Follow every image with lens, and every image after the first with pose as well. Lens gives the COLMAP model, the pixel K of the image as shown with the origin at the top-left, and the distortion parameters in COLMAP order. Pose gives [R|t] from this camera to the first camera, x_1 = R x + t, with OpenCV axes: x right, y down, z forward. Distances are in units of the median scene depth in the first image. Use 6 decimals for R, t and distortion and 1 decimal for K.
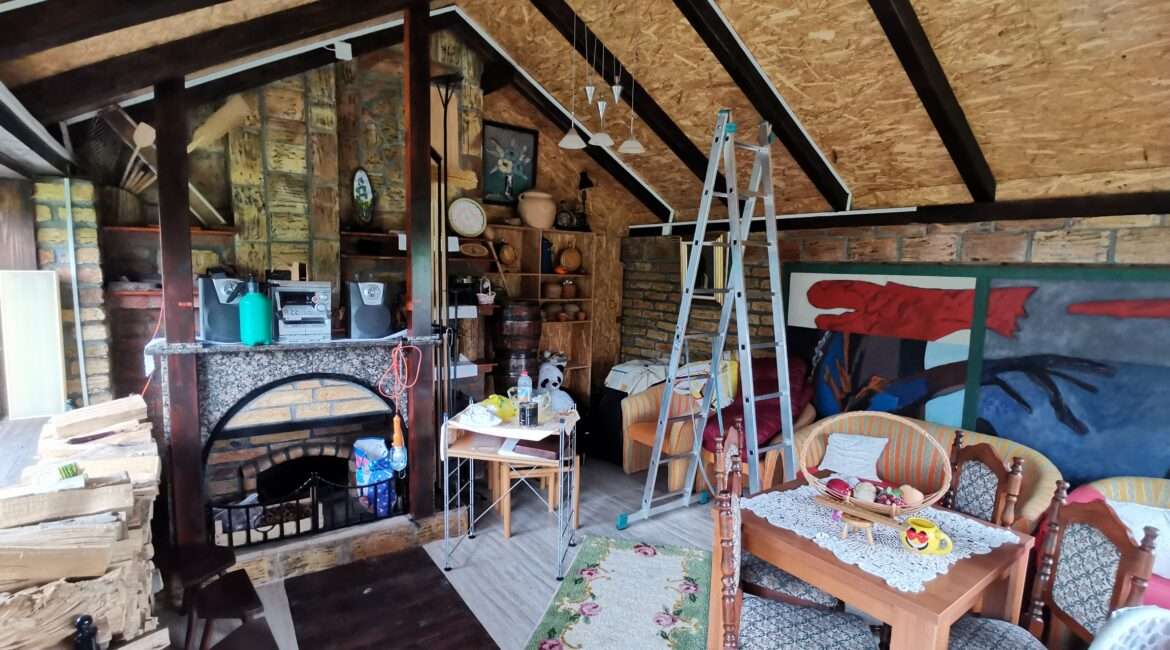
lens RADIAL K [[567.5, 0, 598.4], [0, 567.5, 331.3], [0, 0, 1]] dist [0.004436, -0.014210]
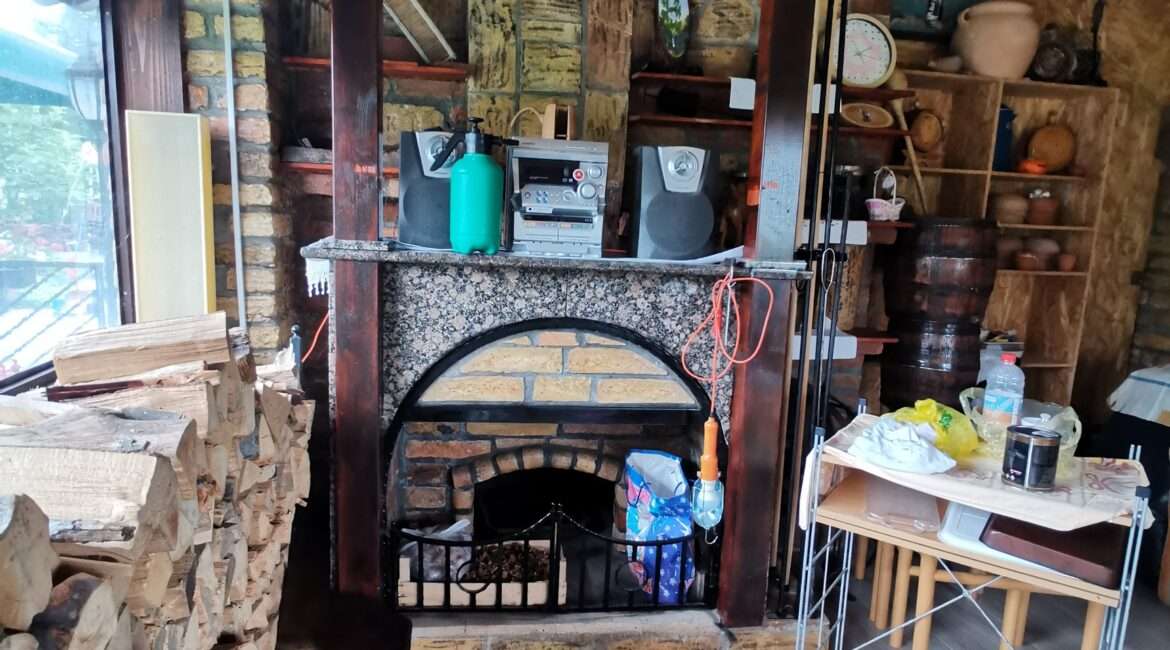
lens RADIAL K [[753.3, 0, 581.7], [0, 753.3, 340.4], [0, 0, 1]] dist [0.007147, -0.016122]
pose [[0.887558, 0.084995, -0.452788, -0.162483], [-0.066700, 0.996186, 0.056255, 0.051102], [0.455843, -0.019729, 0.889842, 0.363130]]
